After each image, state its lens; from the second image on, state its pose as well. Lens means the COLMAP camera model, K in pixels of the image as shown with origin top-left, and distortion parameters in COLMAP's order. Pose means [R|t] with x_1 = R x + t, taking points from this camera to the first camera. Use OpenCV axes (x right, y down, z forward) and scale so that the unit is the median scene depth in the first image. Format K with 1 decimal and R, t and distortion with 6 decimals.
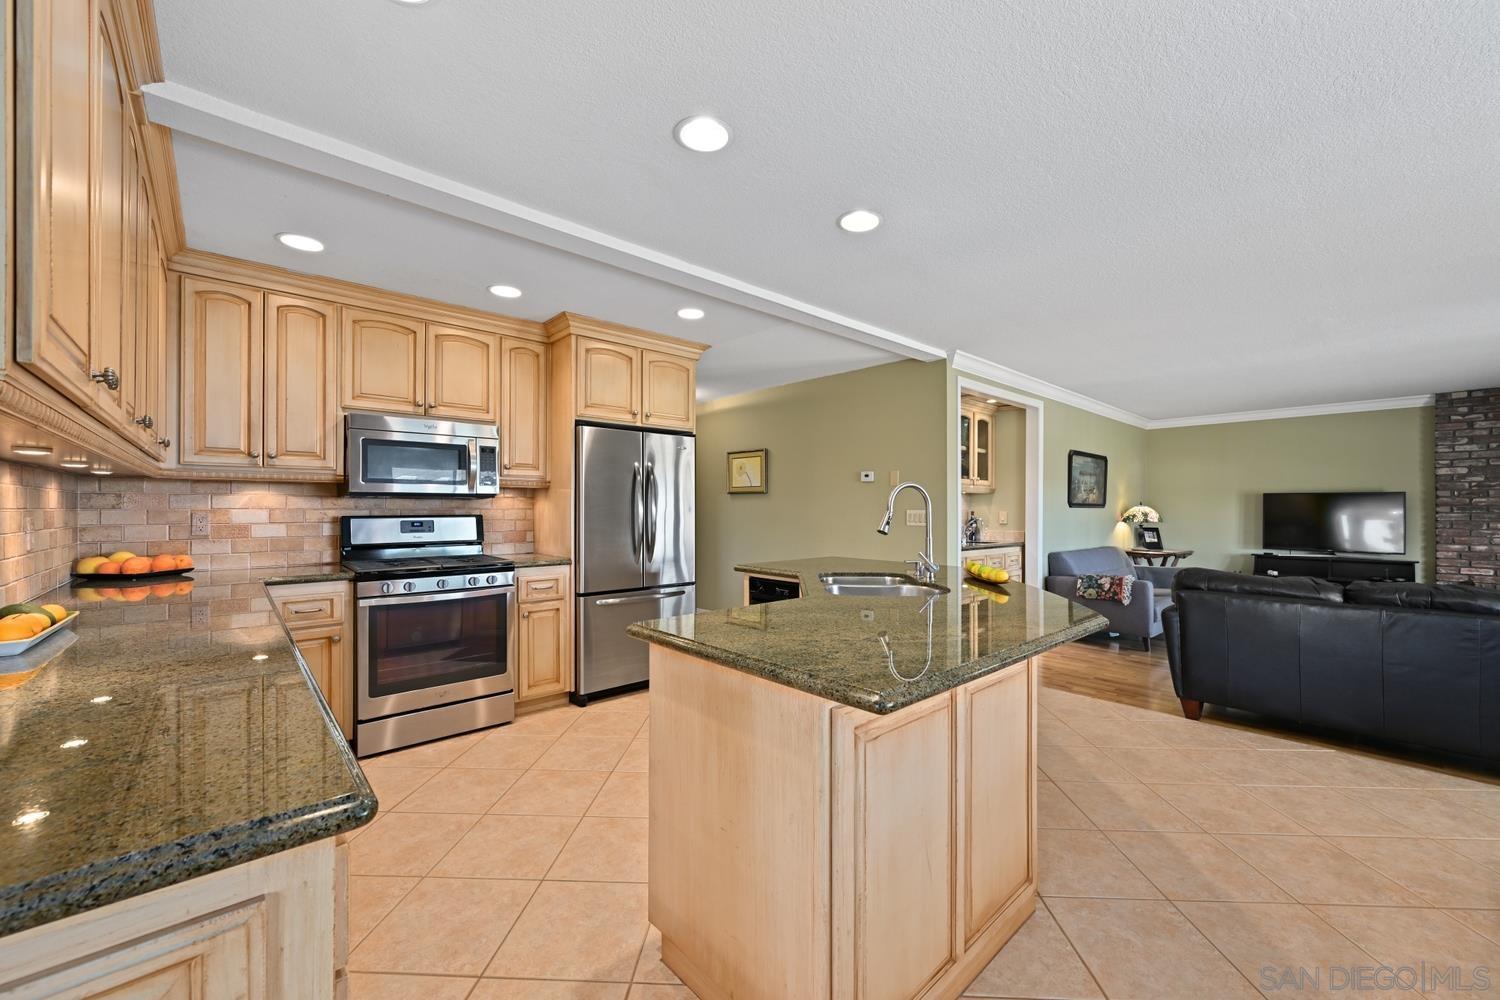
lens RADIAL K [[587.1, 0, 756.7], [0, 587.1, 504.8], [0, 0, 1]] dist [-0.002272, -0.000233]
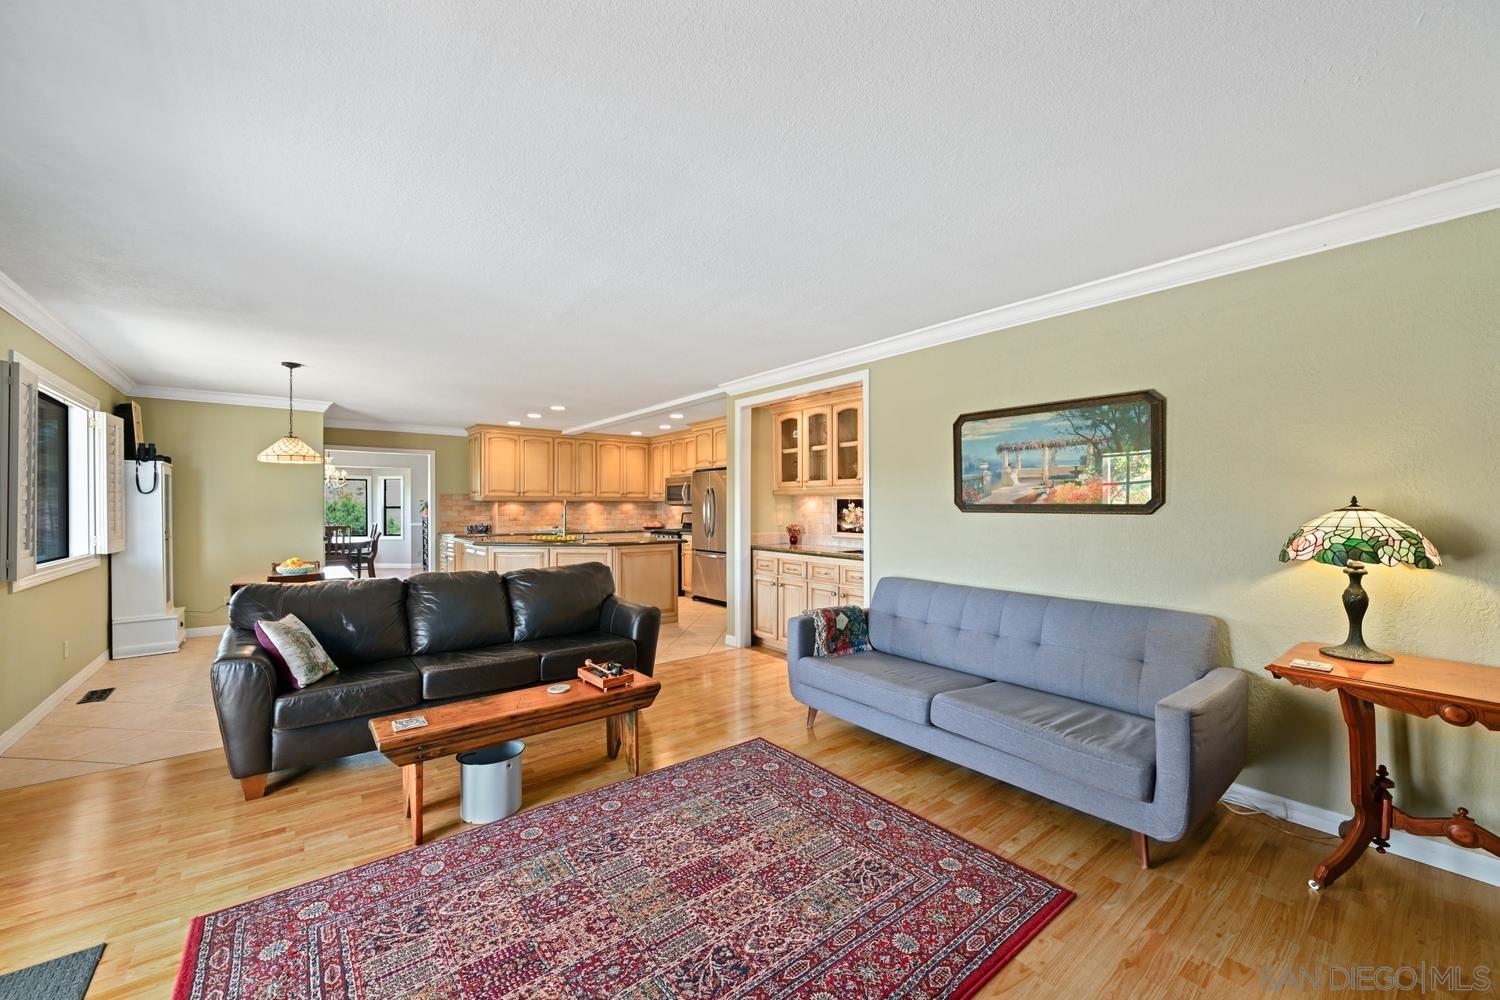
lens RADIAL K [[587.1, 0, 756.7], [0, 587.1, 504.8], [0, 0, 1]] dist [-0.002272, -0.000233]
pose [[-0.058529, -0.003103, -0.998281, 1.188361], [0.007583, 0.999965, -0.003553, -0.001952], [0.998257, -0.007778, -0.058504, 0.864178]]
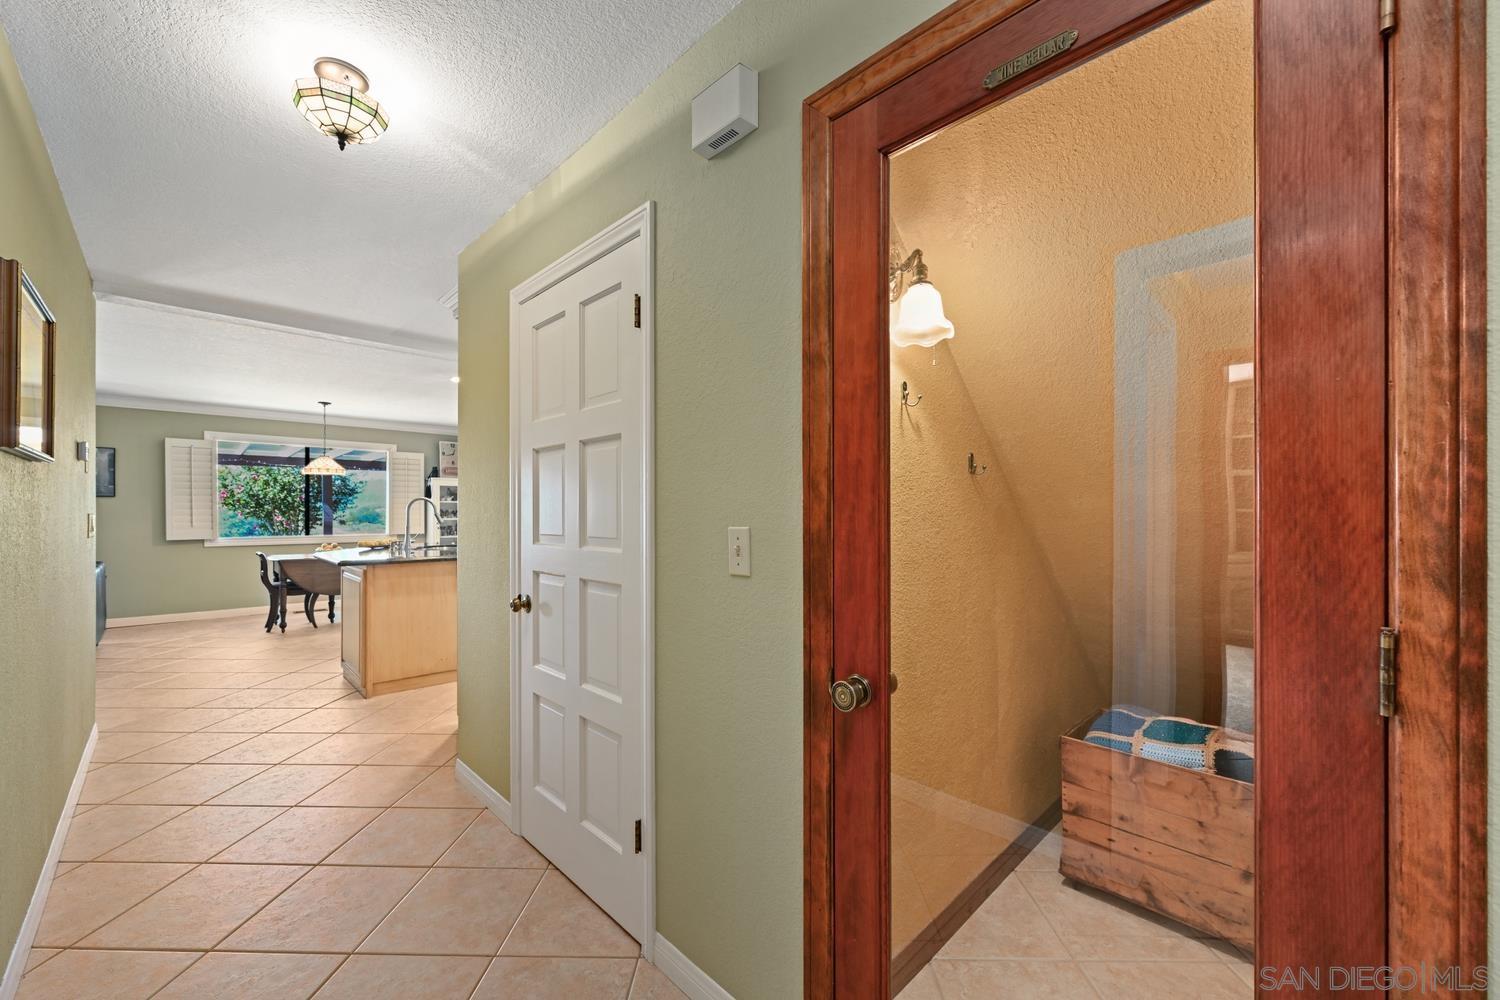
lens RADIAL K [[587.1, 0, 756.7], [0, 587.1, 504.8], [0, 0, 1]] dist [-0.002272, -0.000233]
pose [[-0.998879, -0.003871, -0.047177, -0.330106], [-0.003139, 0.999874, -0.015577, 0.005197], [0.047232, -0.015411, -0.998765, 1.322564]]
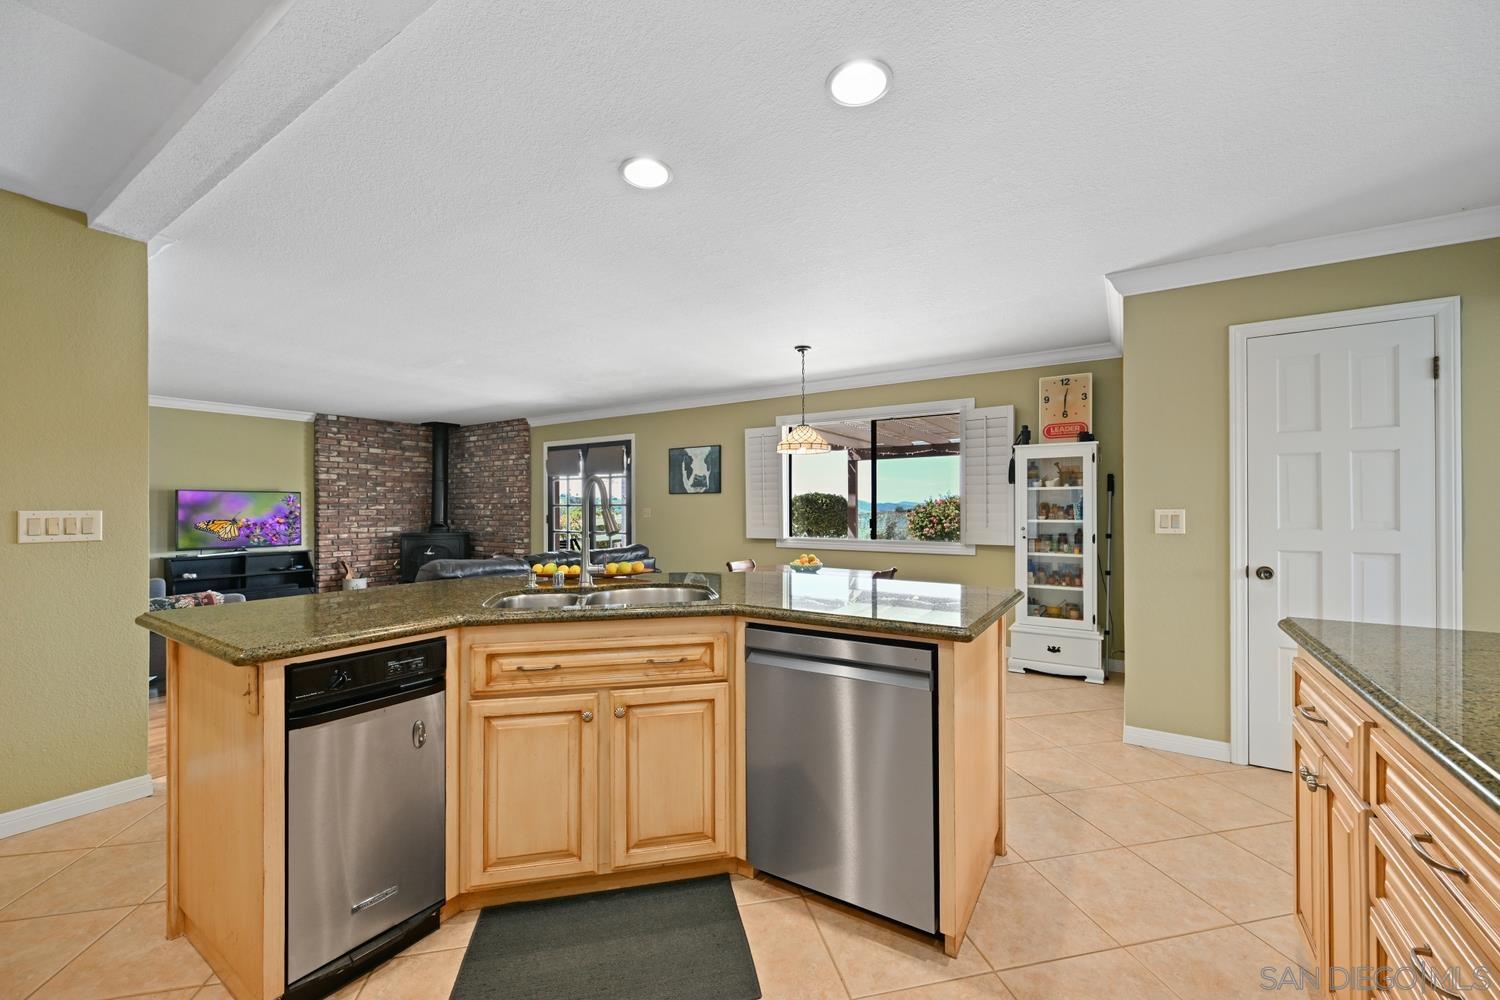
lens RADIAL K [[587.1, 0, 756.7], [0, 587.1, 504.8], [0, 0, 1]] dist [-0.002272, -0.000233]
pose [[-0.262190, 0.000376, 0.965016, -0.286420], [-0.002982, 0.999995, -0.001200, 0.002349], [-0.965012, -0.003192, -0.262188, 0.439766]]
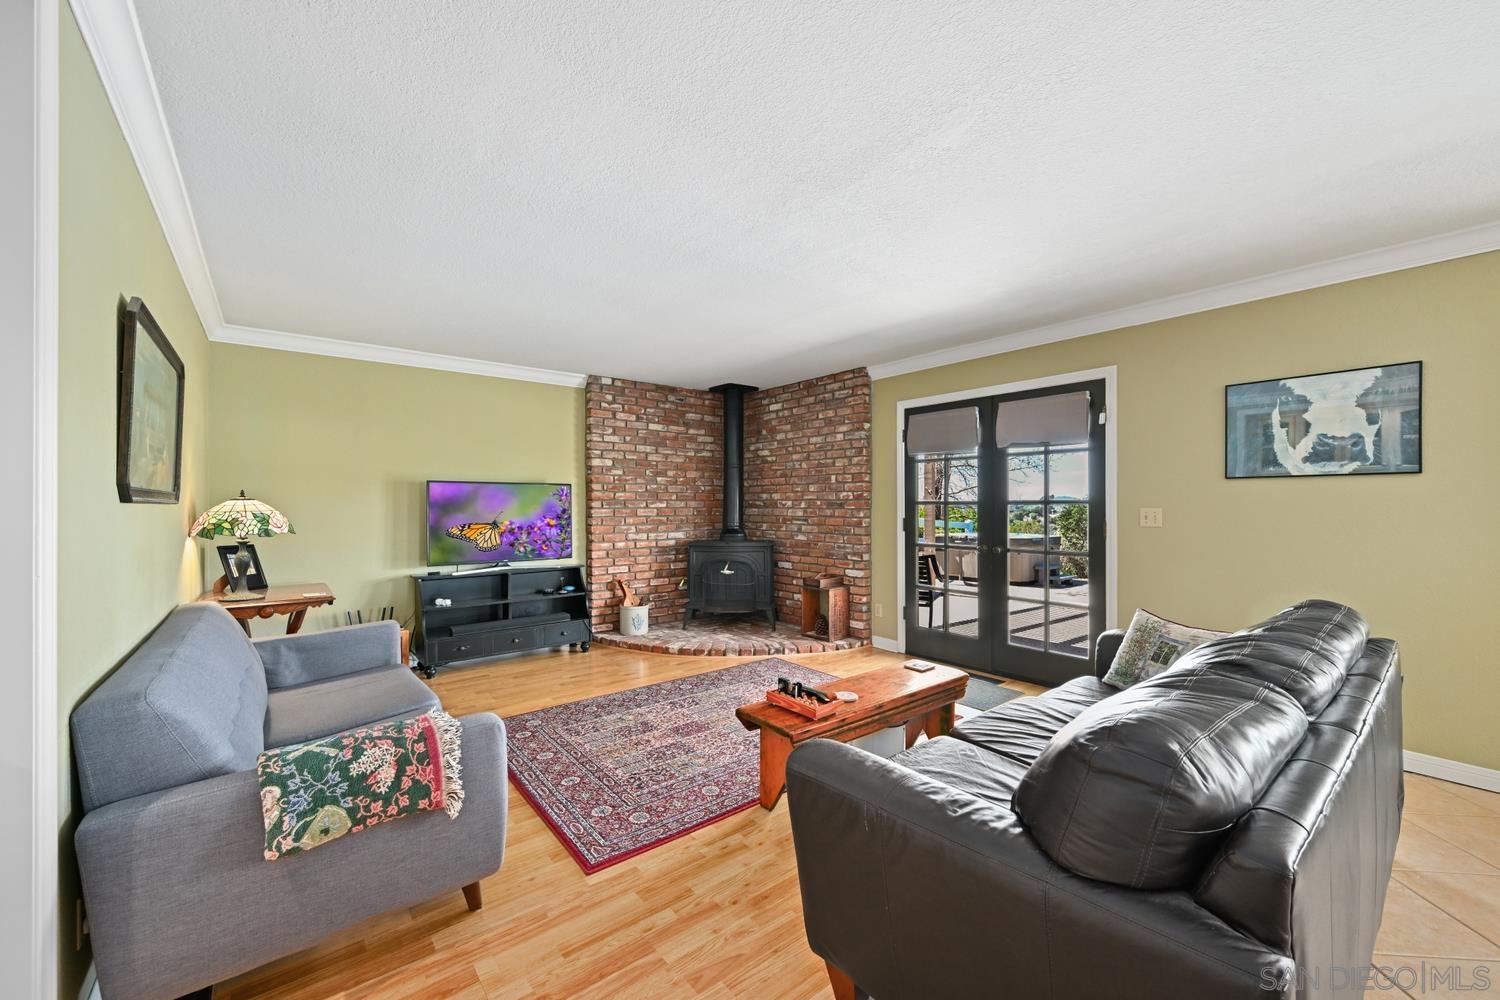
lens RADIAL K [[587.1, 0, 756.7], [0, 587.1, 504.8], [0, 0, 1]] dist [-0.002272, -0.000233]
pose [[0.052872, -0.004217, 0.998592, 0.285589], [-0.003072, 0.999986, 0.004386, 0.003667], [-0.998597, -0.003300, 0.052859, 0.716194]]
